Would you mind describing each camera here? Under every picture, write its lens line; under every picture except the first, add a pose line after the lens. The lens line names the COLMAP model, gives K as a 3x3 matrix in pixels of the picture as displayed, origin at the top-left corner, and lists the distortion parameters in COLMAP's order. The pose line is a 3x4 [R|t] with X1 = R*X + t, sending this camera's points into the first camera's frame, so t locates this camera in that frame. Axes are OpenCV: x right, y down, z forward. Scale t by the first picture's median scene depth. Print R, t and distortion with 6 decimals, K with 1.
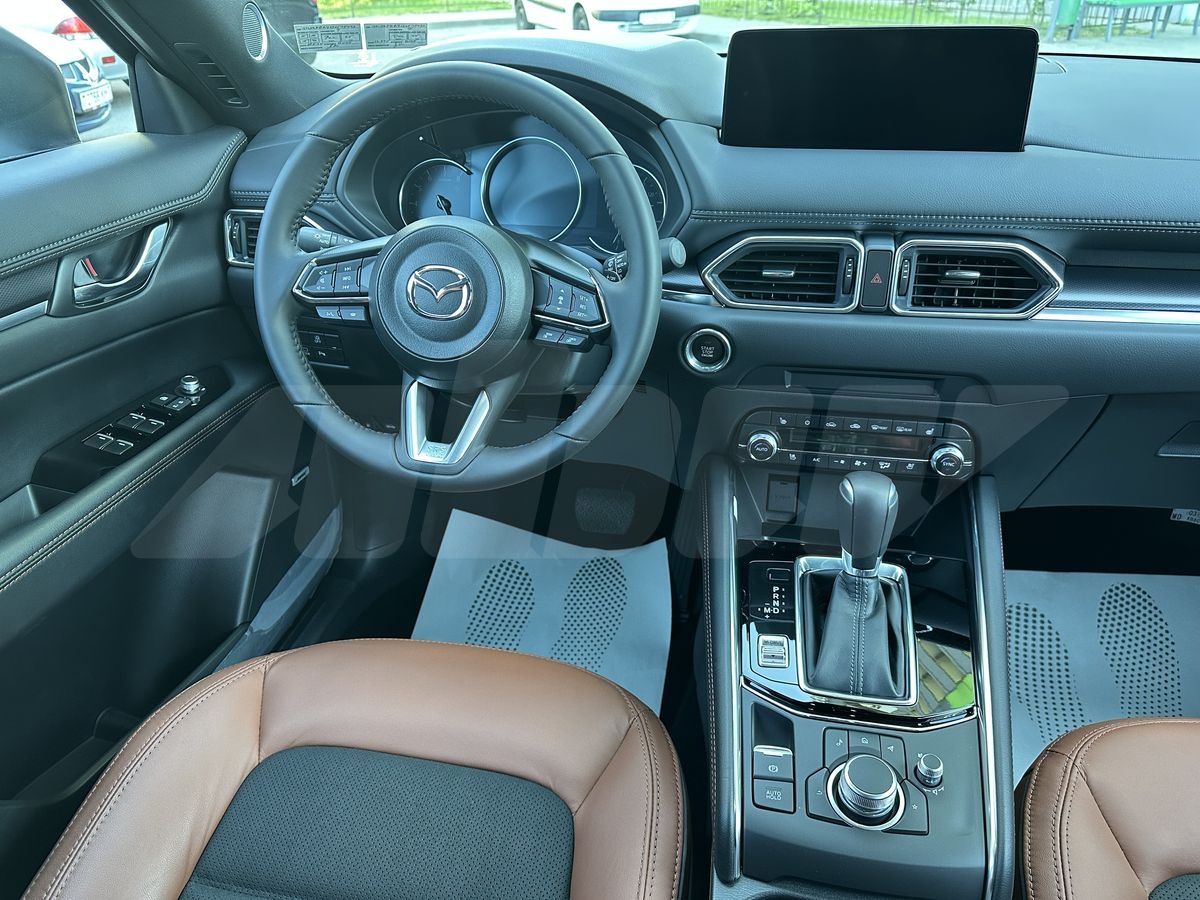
lens RADIAL K [[841.0, 0, 600.6], [0, 841.0, 444.5], [0, 0, 1]] dist [0.099238, -0.135166]
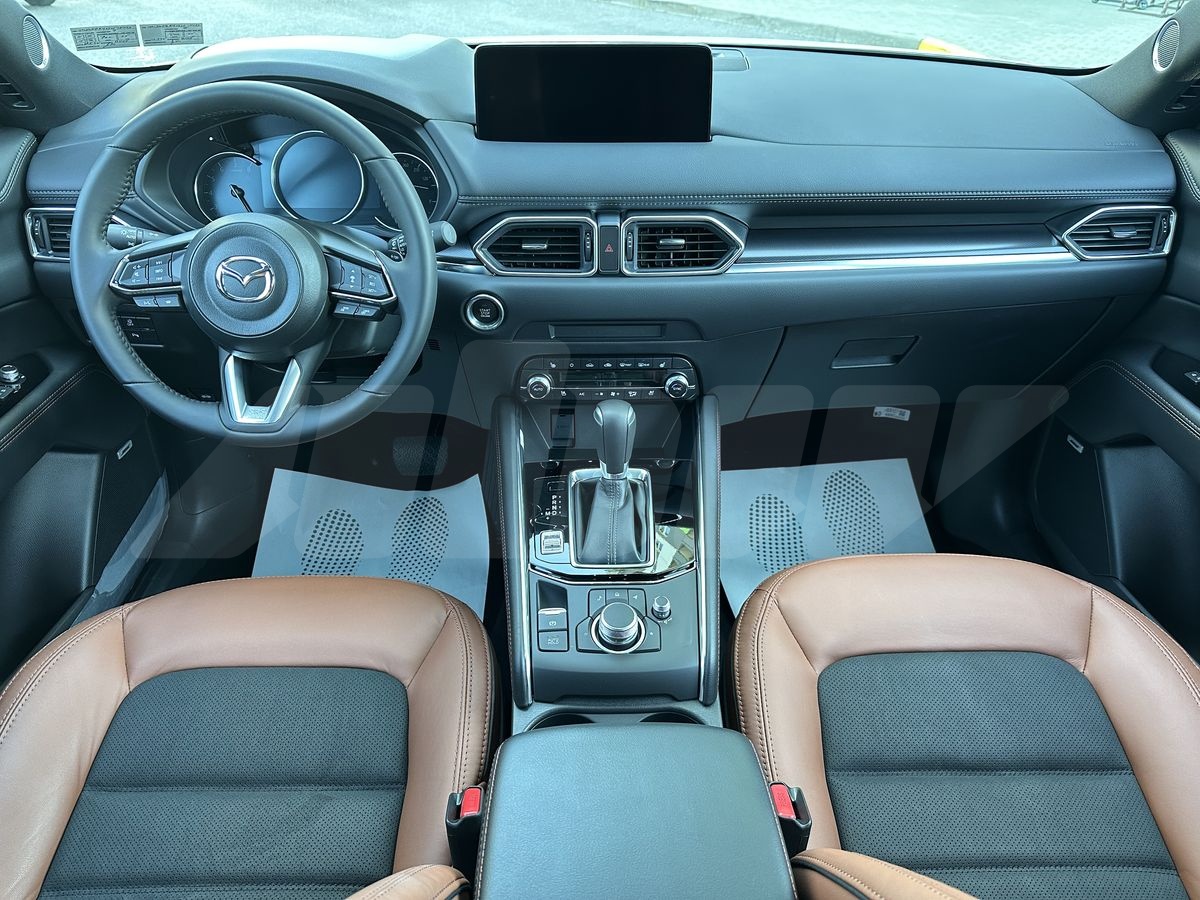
lens RADIAL K [[841.0, 0, 600.6], [0, 841.0, 444.5], [0, 0, 1]] dist [0.099238, -0.135166]
pose [[0.975417, -0.097912, 0.197420, 0.031543], [0.085136, 0.993749, 0.072217, 0.005297], [-0.203256, -0.053635, 0.977655, -0.249912]]
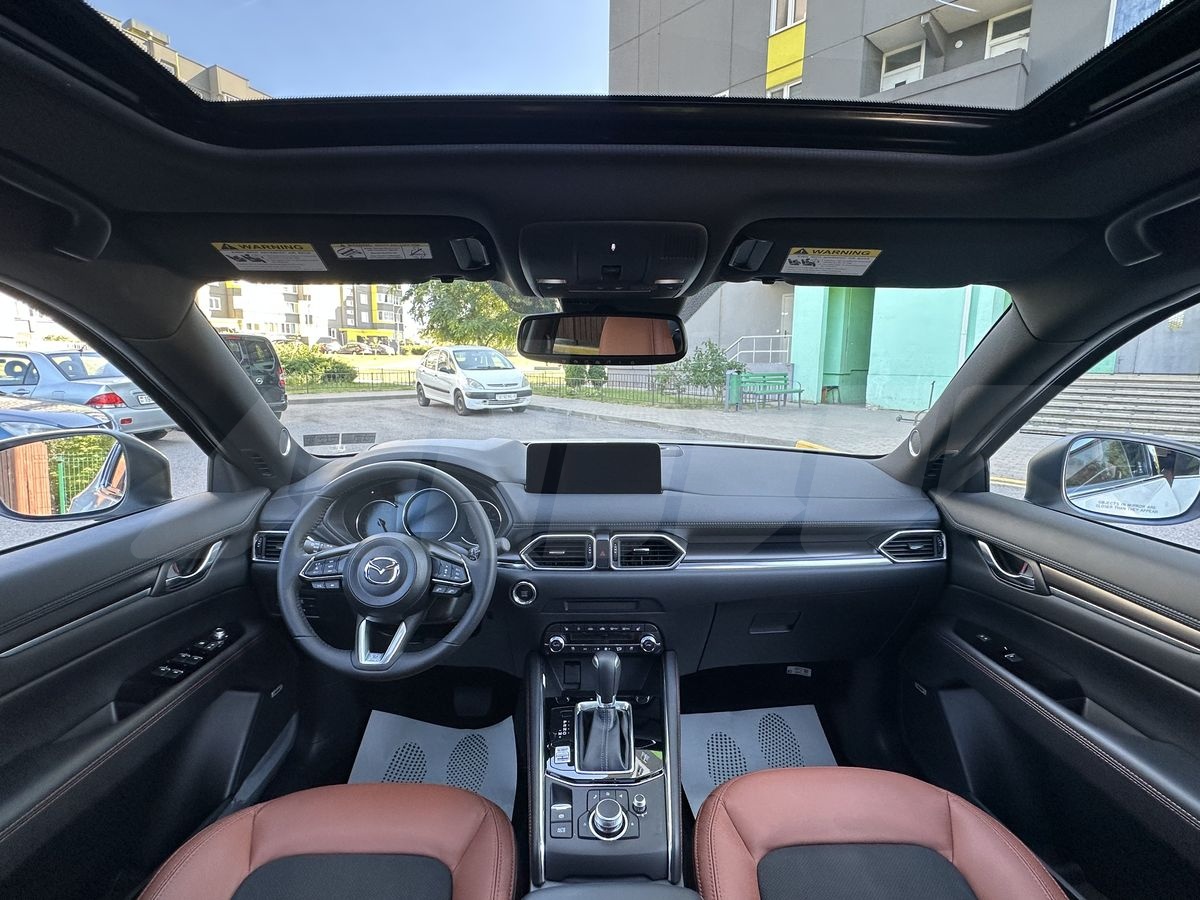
lens RADIAL K [[578.7, 0, 600.0], [0, 578.7, 455.3], [0, 0, 1]] dist [-0.001630, -0.000208]
pose [[0.976594, -0.009722, 0.214873, 0.015137], [0.083934, 0.937004, -0.339084, 0.058484], [-0.198040, 0.349183, 0.915888, -0.372154]]
